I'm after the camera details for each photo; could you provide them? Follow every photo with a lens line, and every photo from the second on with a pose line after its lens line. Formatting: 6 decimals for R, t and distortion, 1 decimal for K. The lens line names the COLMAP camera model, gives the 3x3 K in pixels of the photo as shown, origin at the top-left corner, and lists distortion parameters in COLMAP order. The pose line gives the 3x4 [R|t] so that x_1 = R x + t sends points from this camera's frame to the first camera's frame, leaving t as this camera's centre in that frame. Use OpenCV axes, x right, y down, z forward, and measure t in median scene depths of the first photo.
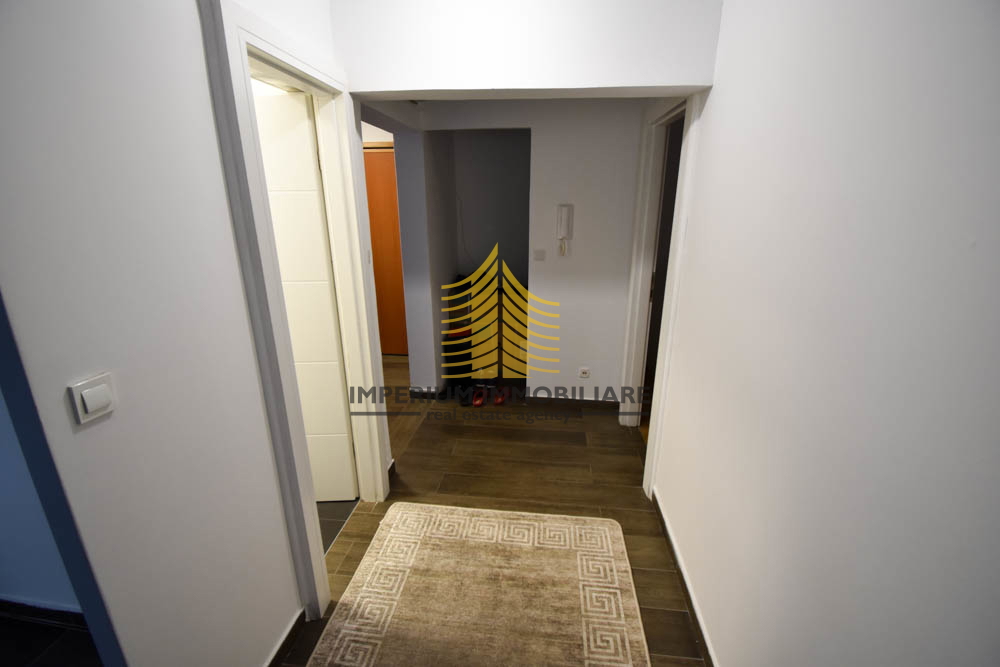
lens RADIAL K [[433.2, 0, 500.0], [0, 433.2, 333.5], [0, 0, 1]] dist [0.000178, -0.000016]
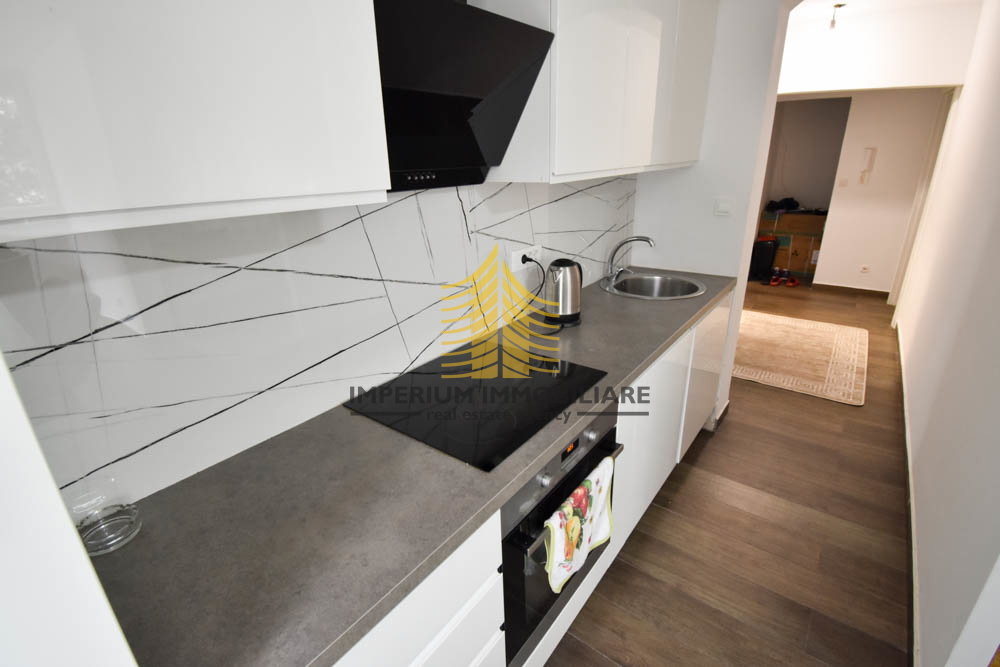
lens RADIAL K [[460.2, 0, 501.5], [0, 460.2, 331.5], [0, 0, 1]] dist [0.000802, -0.015862]
pose [[0.860533, 0.166479, -0.481422, -0.110110], [-0.130277, 0.985583, 0.107953, 0.433117], [0.492454, -0.030179, 0.869815, -1.356702]]
